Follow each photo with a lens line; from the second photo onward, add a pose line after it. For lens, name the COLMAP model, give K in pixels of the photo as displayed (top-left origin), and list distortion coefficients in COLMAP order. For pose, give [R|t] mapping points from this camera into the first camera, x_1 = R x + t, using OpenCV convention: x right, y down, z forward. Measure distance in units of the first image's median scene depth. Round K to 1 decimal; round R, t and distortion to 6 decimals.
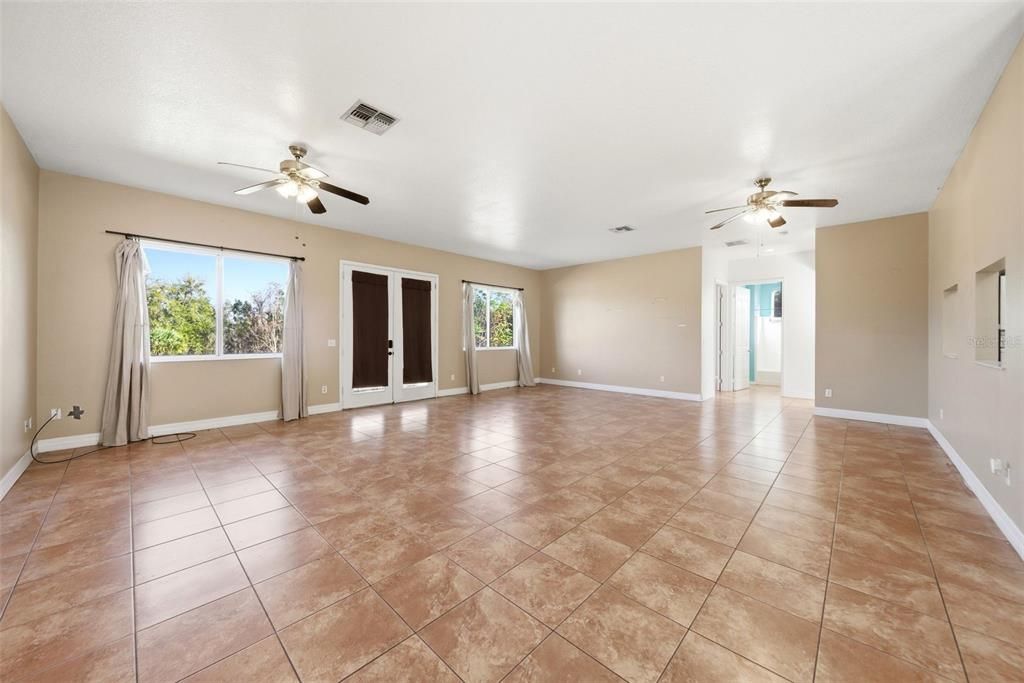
lens RADIAL K [[369.5, 0, 502.4], [0, 369.5, 334.6], [0, 0, 1]] dist [-0.003582, -0.000119]
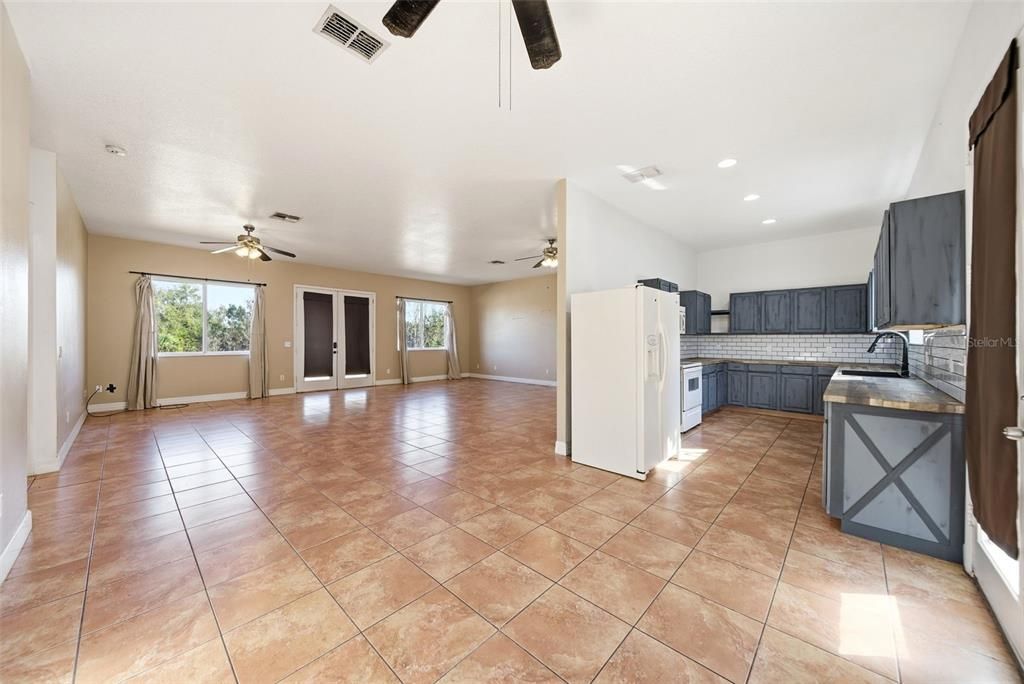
lens RADIAL K [[369.5, 0, 506.0], [0, 369.5, 339.4], [0, 0, 1]] dist [-0.003582, -0.000119]
pose [[0.999927, -0.000954, 0.012057, 0.317471], [0.000904, 0.999991, 0.004100, -0.000523], [-0.012060, -0.004089, 0.999919, -0.369731]]
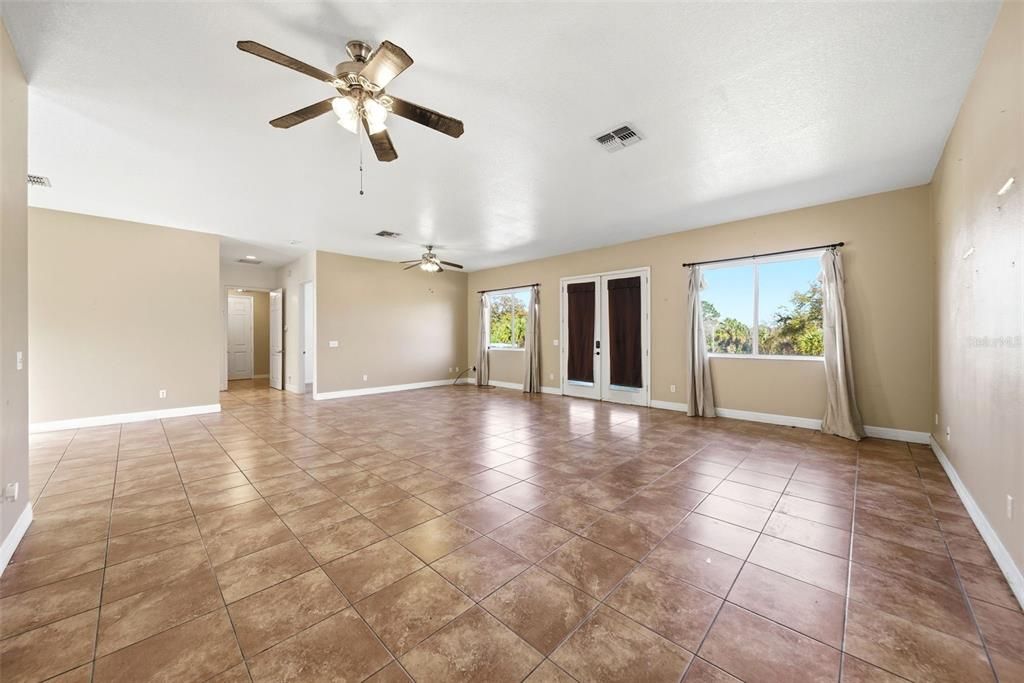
lens RADIAL K [[369.5, 0, 510.8], [0, 369.5, 332.5], [0, 0, 1]] dist [-0.003582, -0.000119]
pose [[-0.002197, -0.015903, -0.999871, 0.797670], [0.004665, 0.999862, -0.015913, 0.006462], [0.999987, -0.004699, -0.002122, 0.780086]]
